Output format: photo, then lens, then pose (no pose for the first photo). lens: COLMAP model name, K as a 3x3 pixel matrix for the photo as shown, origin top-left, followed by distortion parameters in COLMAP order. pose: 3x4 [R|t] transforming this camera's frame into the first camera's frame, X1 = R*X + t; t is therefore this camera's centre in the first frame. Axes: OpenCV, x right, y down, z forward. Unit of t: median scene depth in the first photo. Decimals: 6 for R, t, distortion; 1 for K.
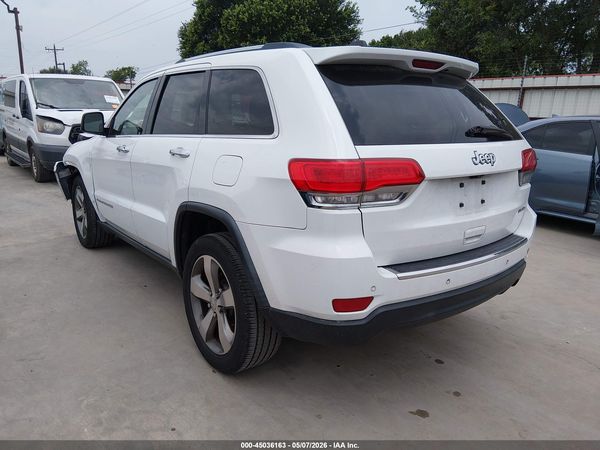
lens RADIAL K [[449.9, 0, 300.0], [0, 449.9, 225.0], [0, 0, 1]] dist [0.101083, -0.153347]
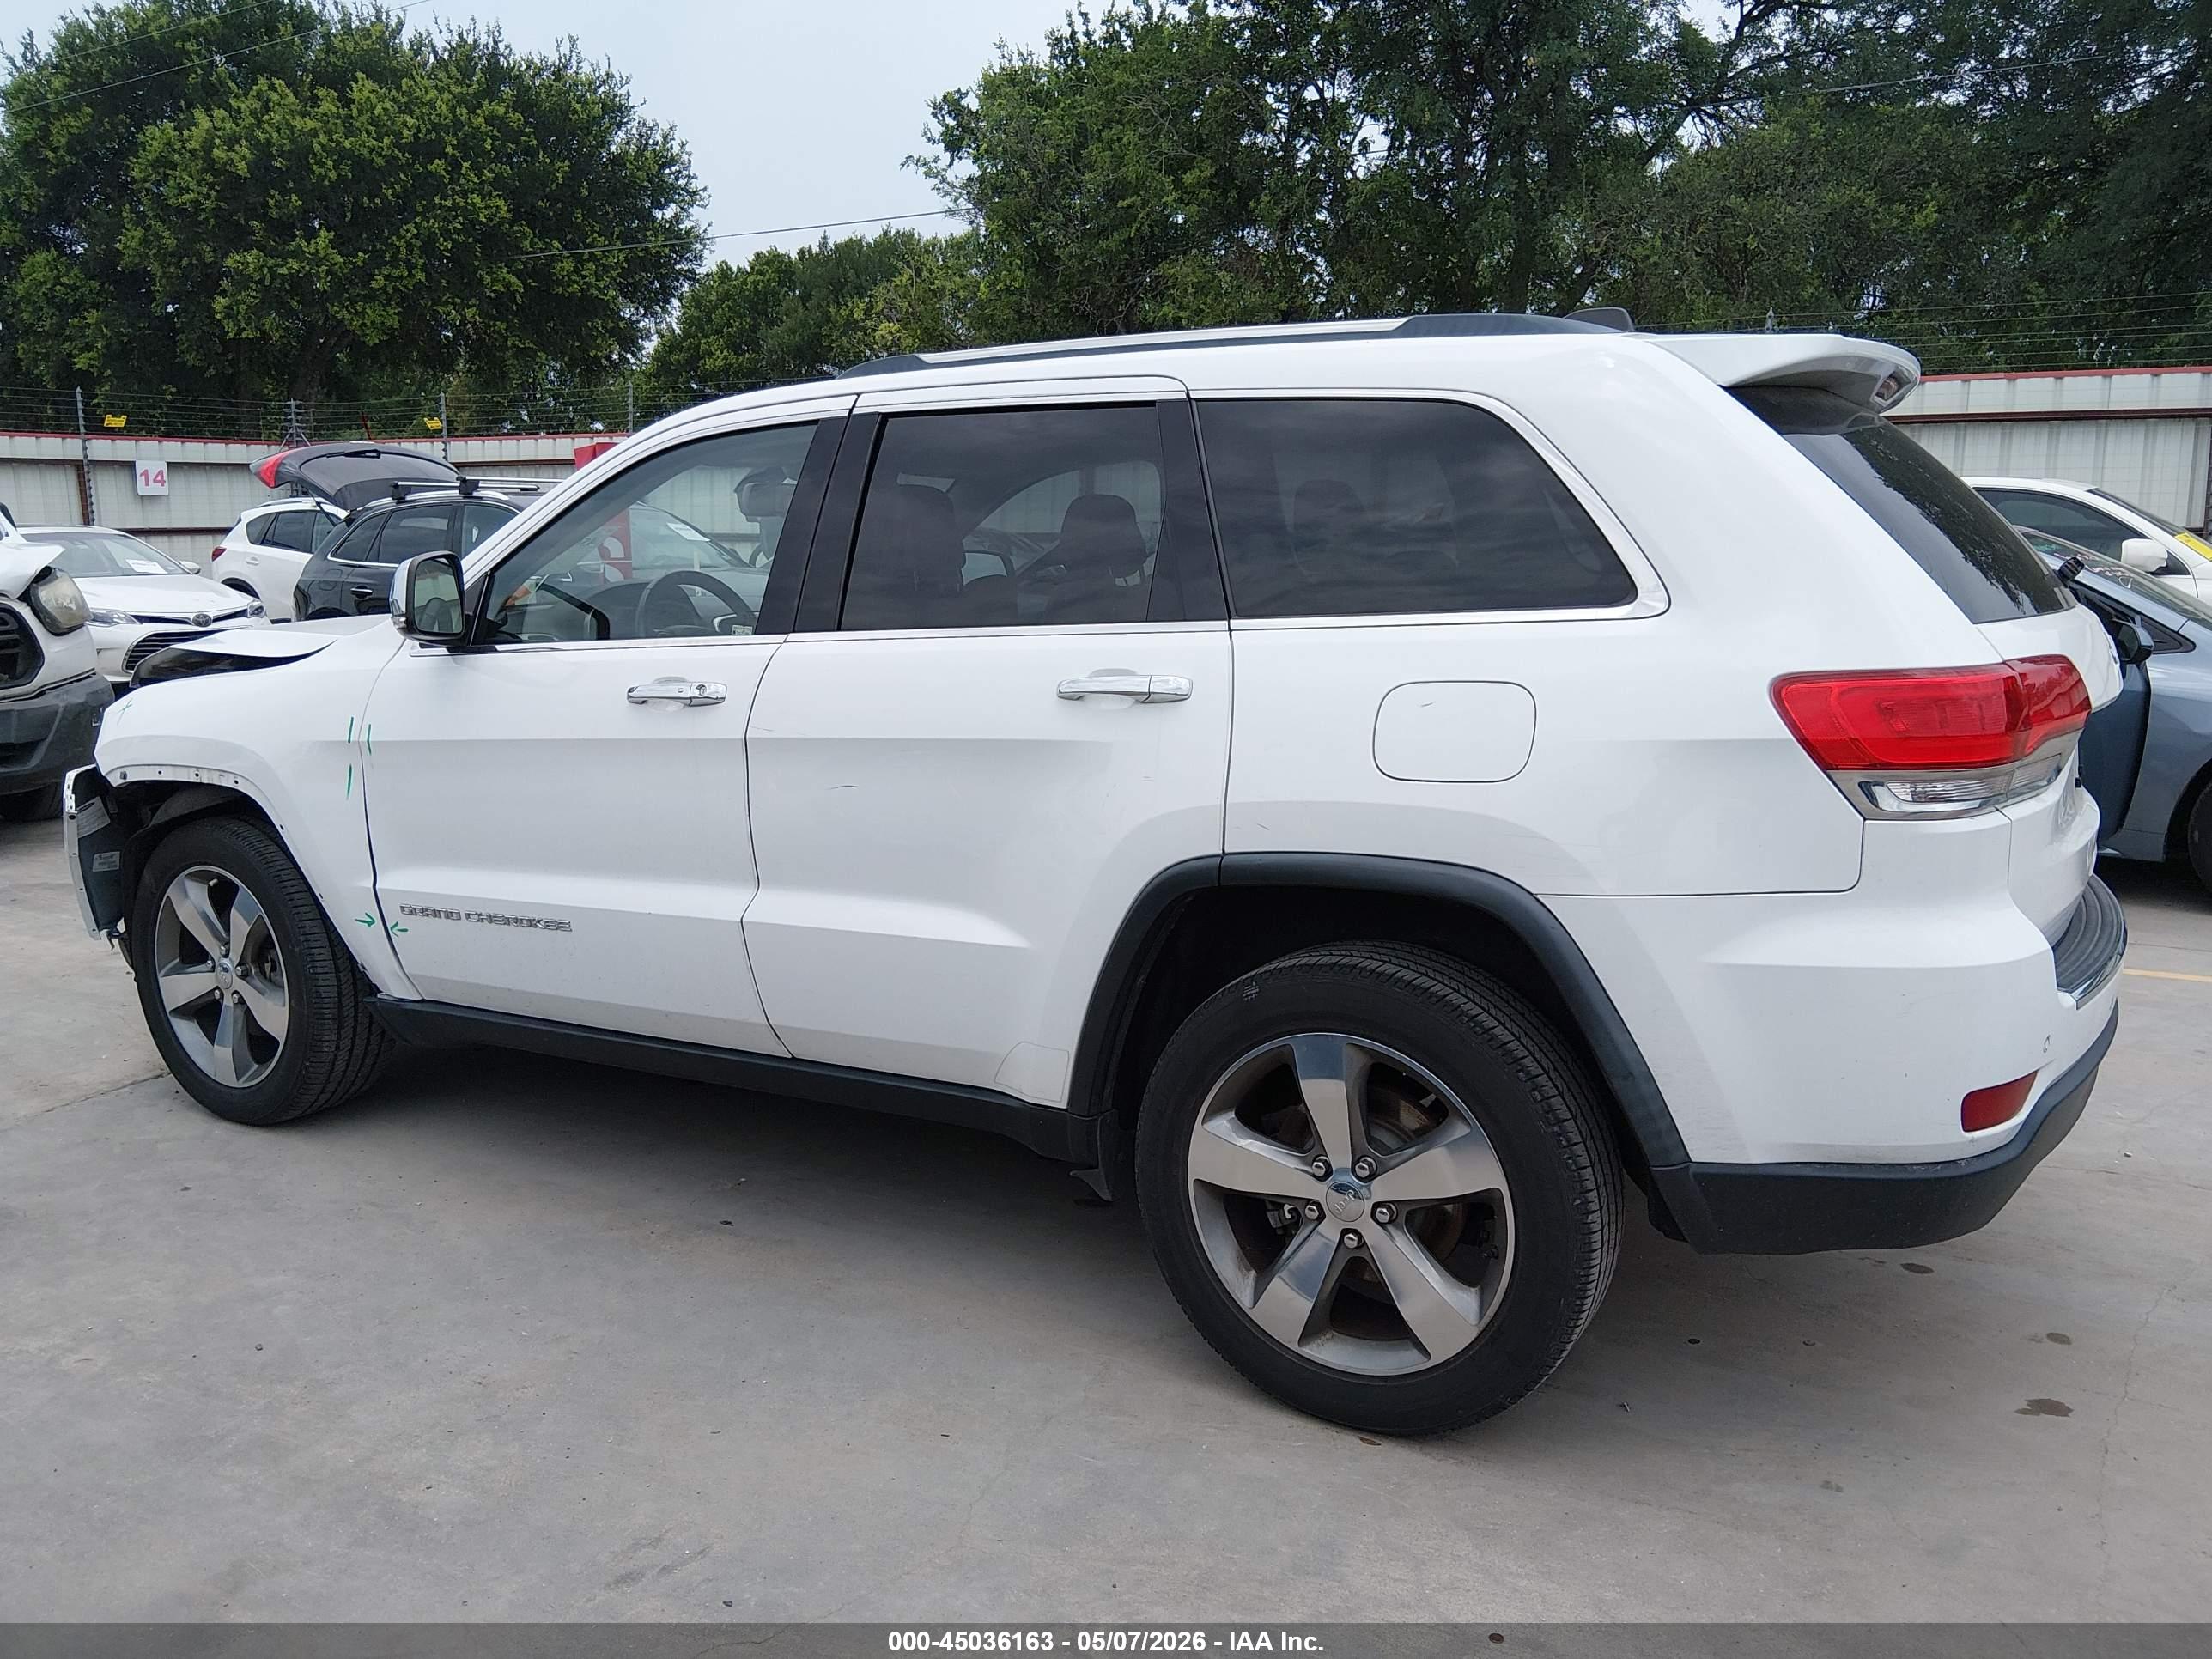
lens RADIAL K [[1658.6, 0, 1106.0], [0, 1658.6, 829.5], [0, 0, 1]] dist [0.101083, -0.153347]
pose [[0.926582, -0.091039, 0.364907, -0.623555], [0.112831, 0.992856, -0.038800, -0.031734], [-0.358768, 0.077125, 0.930235, 0.050912]]
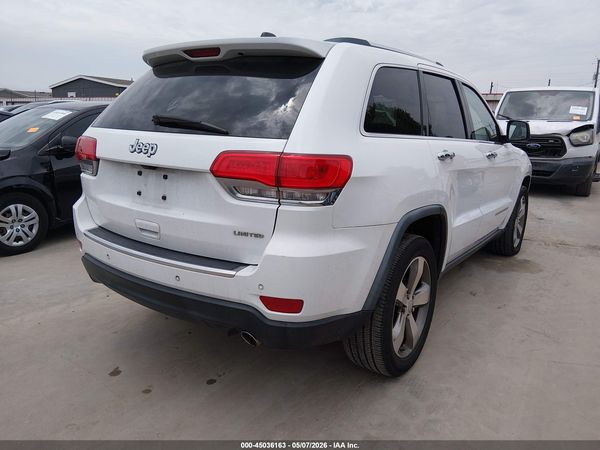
lens RADIAL K [[473.9, 0, 300.1], [0, 473.9, 204.7], [0, 0, 1]] dist [-0.005240, -0.005434]
pose [[0.290026, 0.174879, -0.940905, 1.112842], [-0.220872, 0.968852, 0.111992, -0.165324], [0.931182, 0.175339, 0.319618, 0.777584]]
